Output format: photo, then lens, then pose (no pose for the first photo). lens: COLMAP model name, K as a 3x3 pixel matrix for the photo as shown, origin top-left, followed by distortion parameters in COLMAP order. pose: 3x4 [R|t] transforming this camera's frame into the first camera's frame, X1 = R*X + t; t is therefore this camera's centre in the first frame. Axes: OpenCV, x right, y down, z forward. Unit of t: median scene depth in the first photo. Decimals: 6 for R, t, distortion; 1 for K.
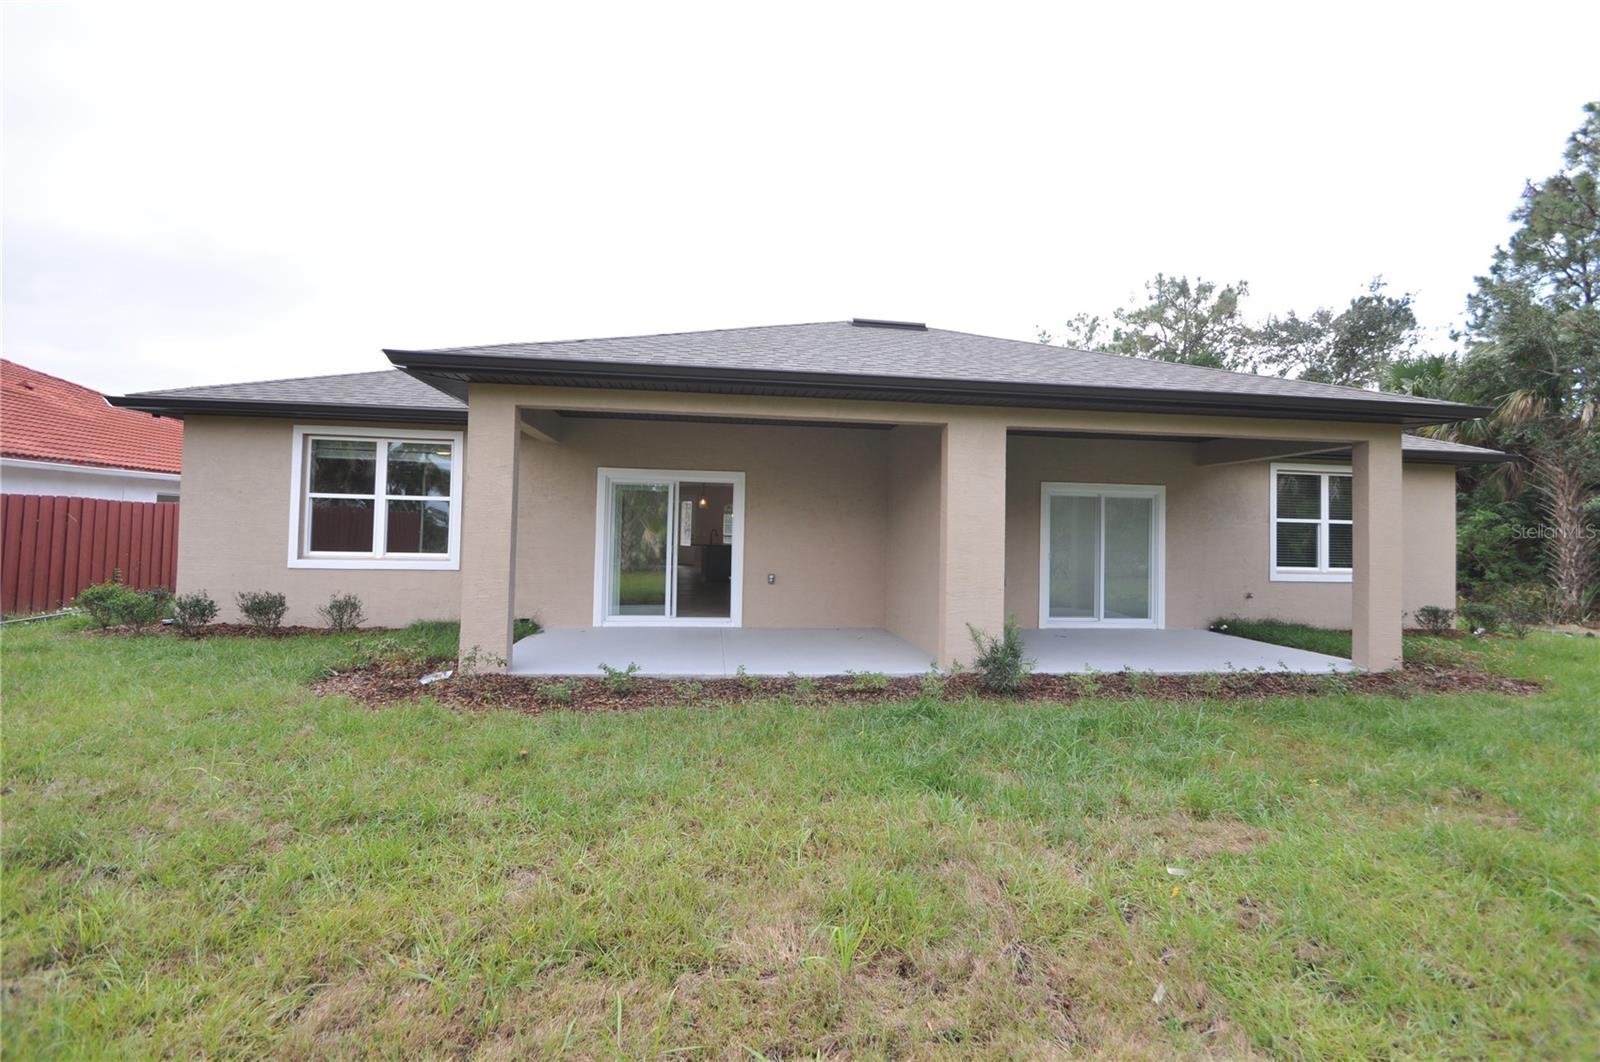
lens RADIAL K [[696.2, 0, 798.2], [0, 696.2, 510.3], [0, 0, 1]] dist [0.022780, -0.022009]
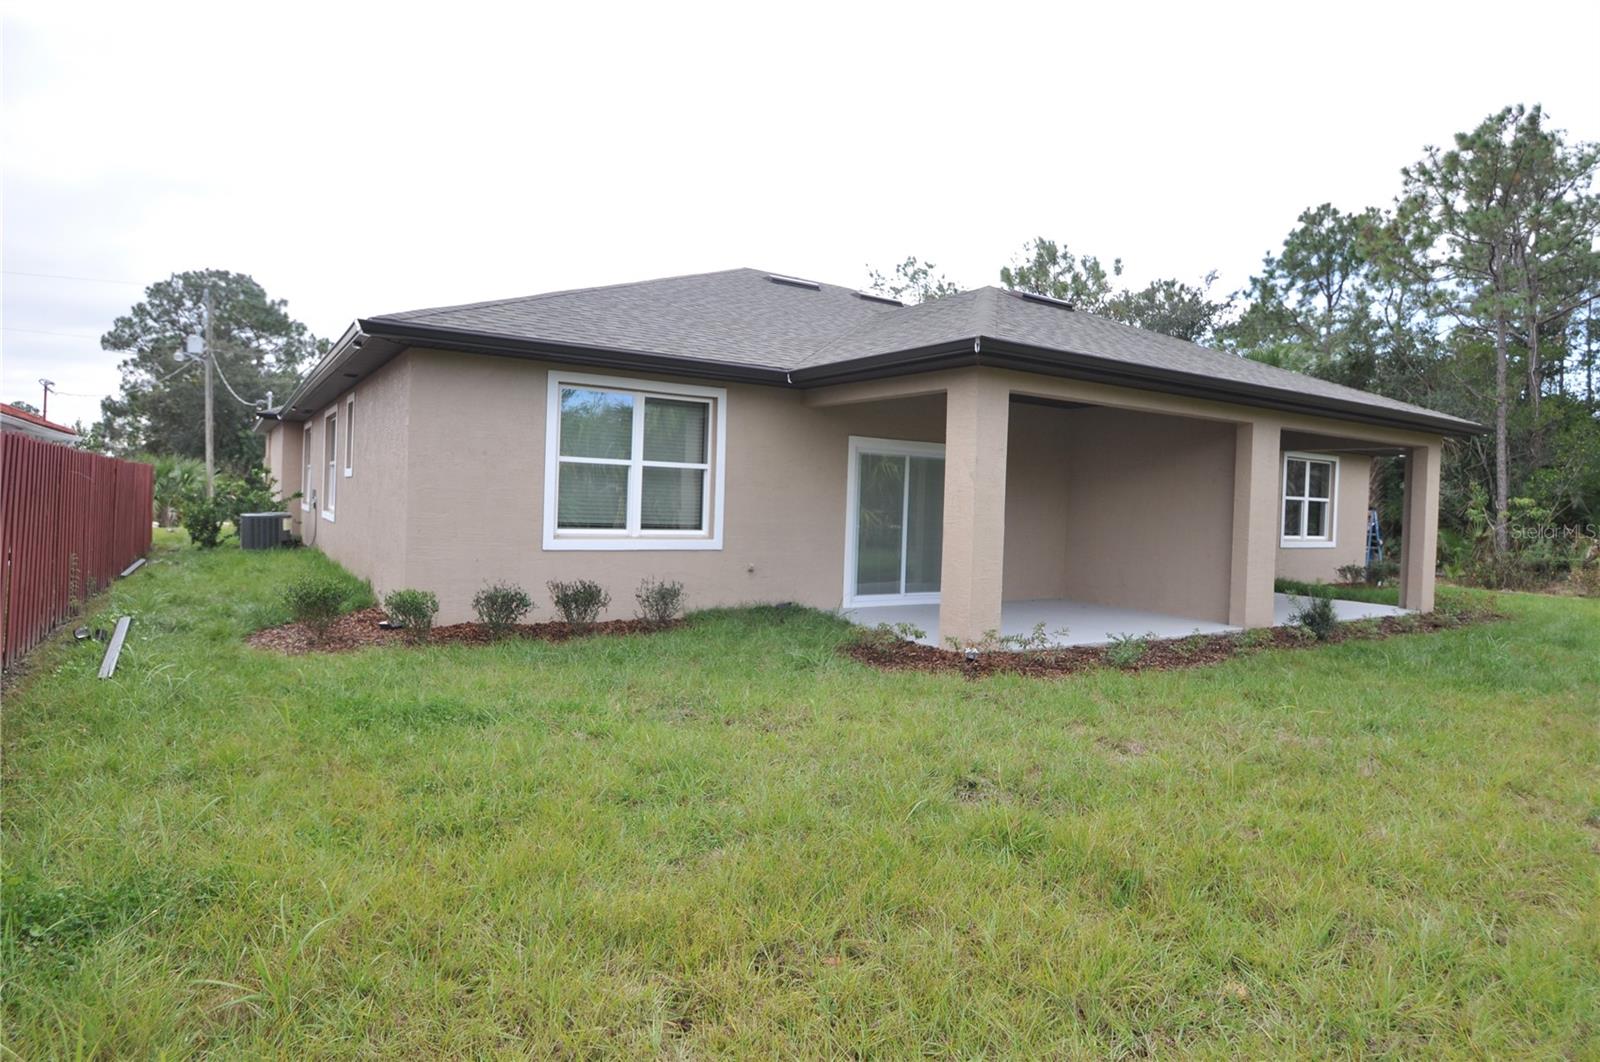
lens RADIAL K [[902.2, 0, 800.7], [0, 902.2, 524.5], [0, 0, 1]] dist [-0.000348, 0.000075]
pose [[0.896915, -0.003858, 0.442186, -0.877979], [-0.028442, 0.997388, 0.066392, -0.022756], [-0.441287, -0.072124, 0.894463, -0.043485]]
